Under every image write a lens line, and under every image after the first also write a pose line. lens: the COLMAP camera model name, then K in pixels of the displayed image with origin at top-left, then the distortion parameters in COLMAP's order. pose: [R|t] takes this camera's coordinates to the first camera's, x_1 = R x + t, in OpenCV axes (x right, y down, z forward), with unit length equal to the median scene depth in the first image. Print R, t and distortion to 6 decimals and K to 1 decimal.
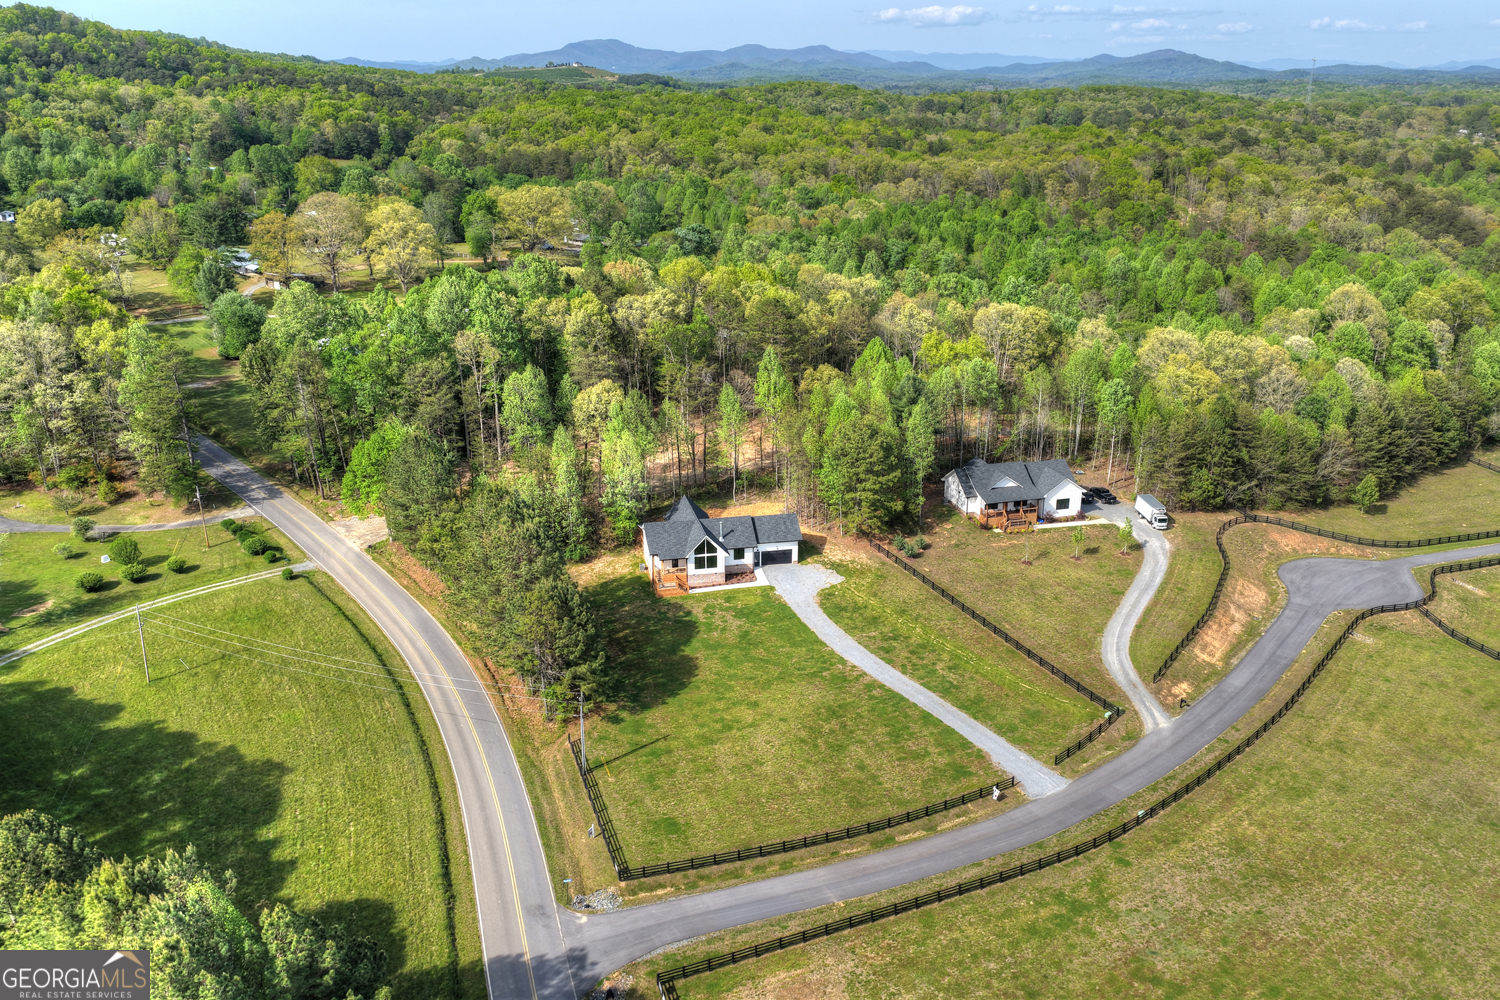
lens RADIAL K [[1254.2, 0, 744.4], [0, 1254.2, 522.5], [0, 0, 1]] dist [-0.002501, 0.018595]
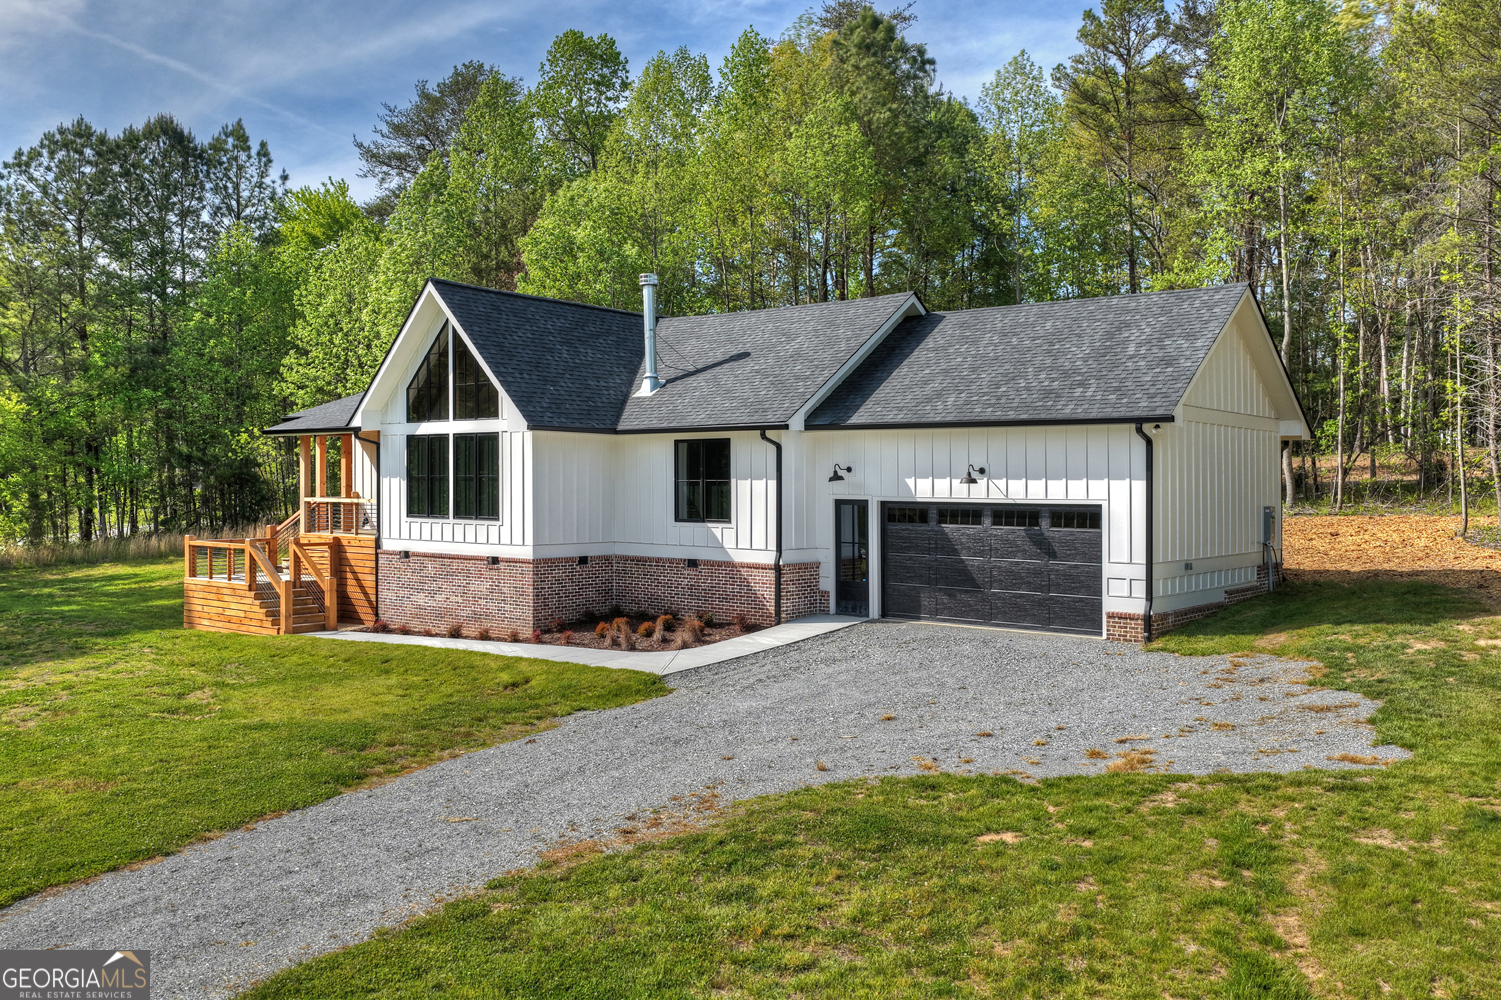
lens RADIAL K [[1255.1, 0, 744.9], [0, 1255.1, 522.5], [0, 0, 1]] dist [-0.002501, 0.018595]
pose [[0.629631, 0.032834, -0.776200, 0.109807], [-0.275872, 0.943444, -0.183871, 0.053999], [0.726264, 0.329902, 0.603079, 0.908240]]
